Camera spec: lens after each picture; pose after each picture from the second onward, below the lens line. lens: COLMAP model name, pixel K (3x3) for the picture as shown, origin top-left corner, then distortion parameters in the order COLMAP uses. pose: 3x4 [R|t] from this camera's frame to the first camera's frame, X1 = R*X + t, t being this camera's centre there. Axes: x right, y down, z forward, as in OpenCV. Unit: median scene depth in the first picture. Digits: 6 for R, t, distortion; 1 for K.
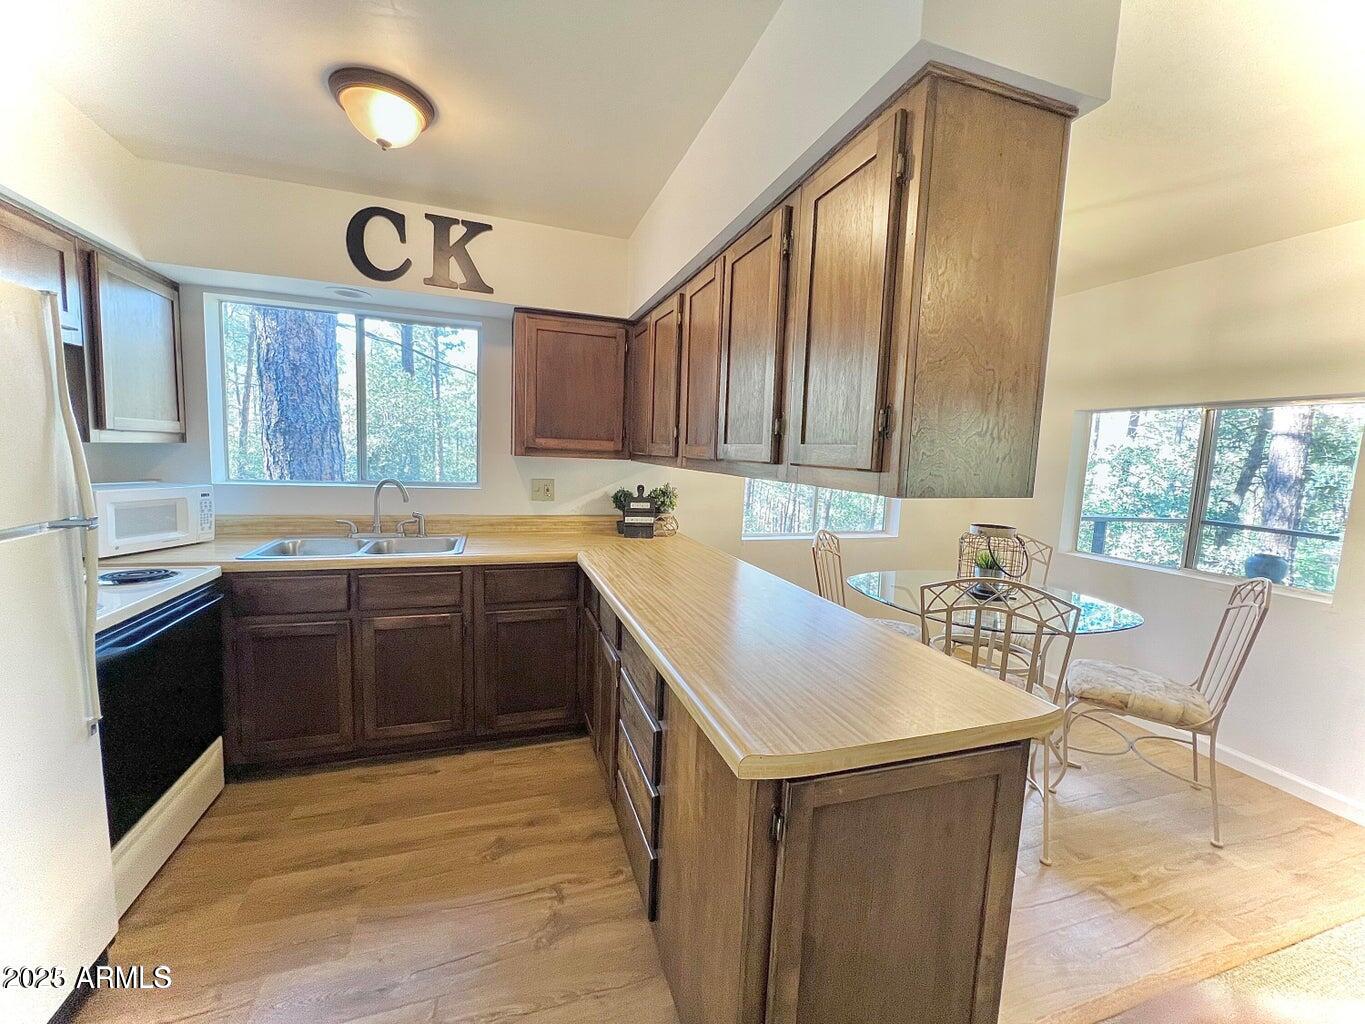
lens RADIAL K [[555.7, 0, 682.5], [0, 555.7, 512.0], [0, 0, 1]] dist [0.001254, 0.000282]
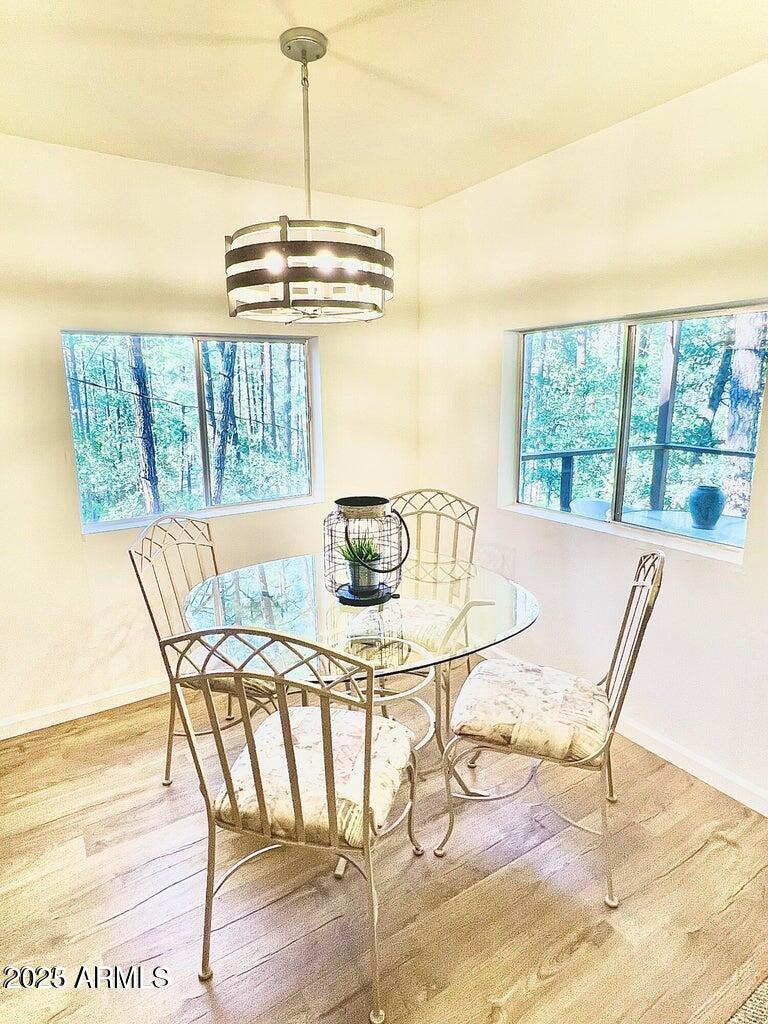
lens RADIAL K [[584.0, 0, 384.0], [0, 584.0, 512.0], [0, 0, 1]] dist [-0.001715, -0.000013]
pose [[0.965707, -0.102336, 0.238616, 0.415616], [0.076779, 0.990502, 0.114064, -0.044166], [-0.248022, -0.091831, 0.964392, 0.280270]]
